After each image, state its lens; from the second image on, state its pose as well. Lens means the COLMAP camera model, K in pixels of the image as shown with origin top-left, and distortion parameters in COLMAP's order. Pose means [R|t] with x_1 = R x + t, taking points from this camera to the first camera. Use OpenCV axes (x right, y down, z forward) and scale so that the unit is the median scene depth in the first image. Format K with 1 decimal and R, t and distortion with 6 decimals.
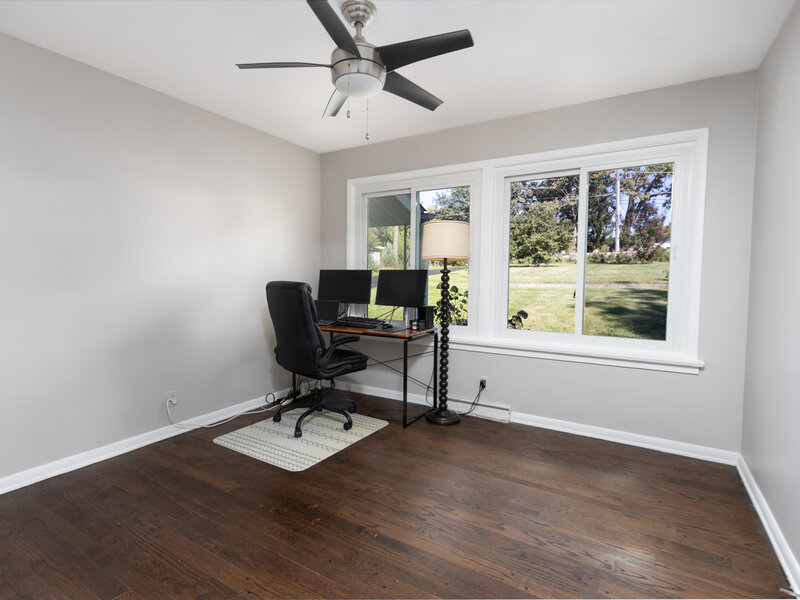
lens RADIAL K [[410.9, 0, 400.0], [0, 410.9, 300.0], [0, 0, 1]] dist [-0.001499, -0.000189]
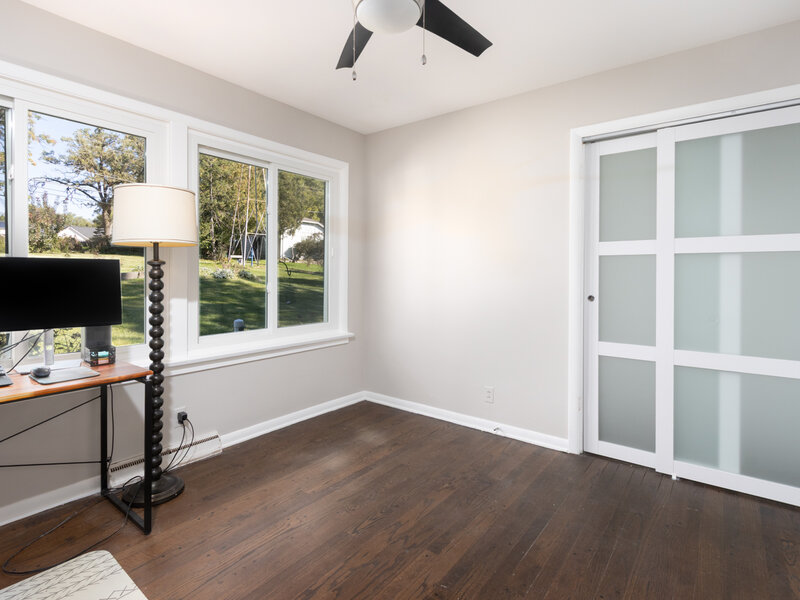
lens RADIAL K [[413.7, 0, 399.5], [0, 413.7, 281.2], [0, 0, 1]] dist [-0.001700, -0.000311]
pose [[0.116331, -0.025656, 0.992879, -0.582929], [0.053307, 0.998387, 0.019552, -0.038785], [-0.991779, 0.050653, 0.117510, 0.637632]]
